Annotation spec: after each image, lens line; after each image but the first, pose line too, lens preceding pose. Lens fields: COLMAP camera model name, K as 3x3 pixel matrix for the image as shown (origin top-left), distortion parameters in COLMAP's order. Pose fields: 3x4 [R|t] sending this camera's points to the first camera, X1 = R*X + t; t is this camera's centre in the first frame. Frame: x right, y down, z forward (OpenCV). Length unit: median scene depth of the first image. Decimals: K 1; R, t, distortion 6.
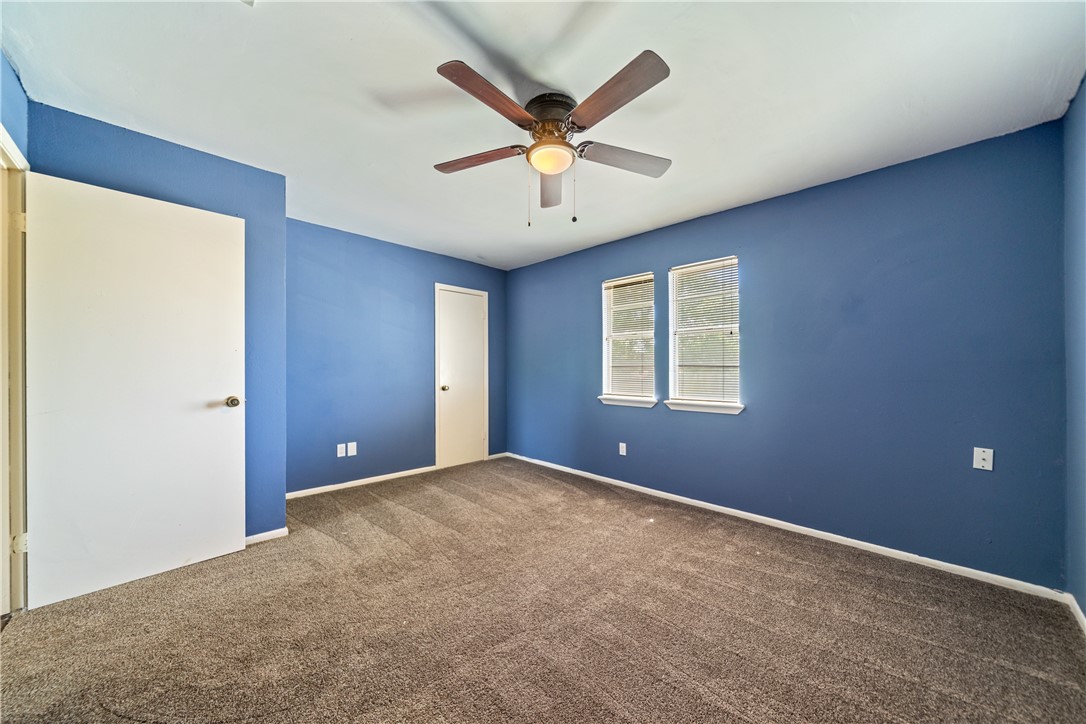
lens RADIAL K [[393.9, 0, 543.0], [0, 393.9, 368.3], [0, 0, 1]] dist [-0.001365, -0.000173]
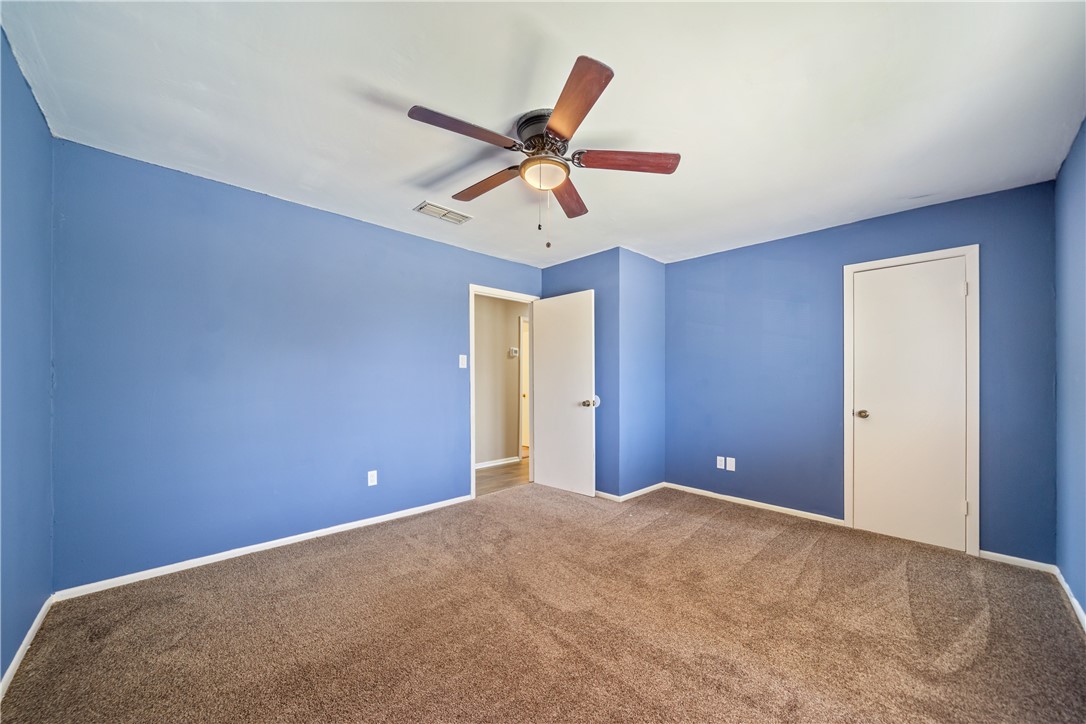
lens RADIAL K [[402.9, 0, 538.4], [0, 402.9, 386.5], [0, 0, 1]] dist [-0.000093, -0.000017]
pose [[-0.047021, 0.008409, -0.998859, 0.607984], [-0.007688, 0.999932, 0.008780, 0.000648], [0.998864, 0.008092, -0.046953, 0.593390]]
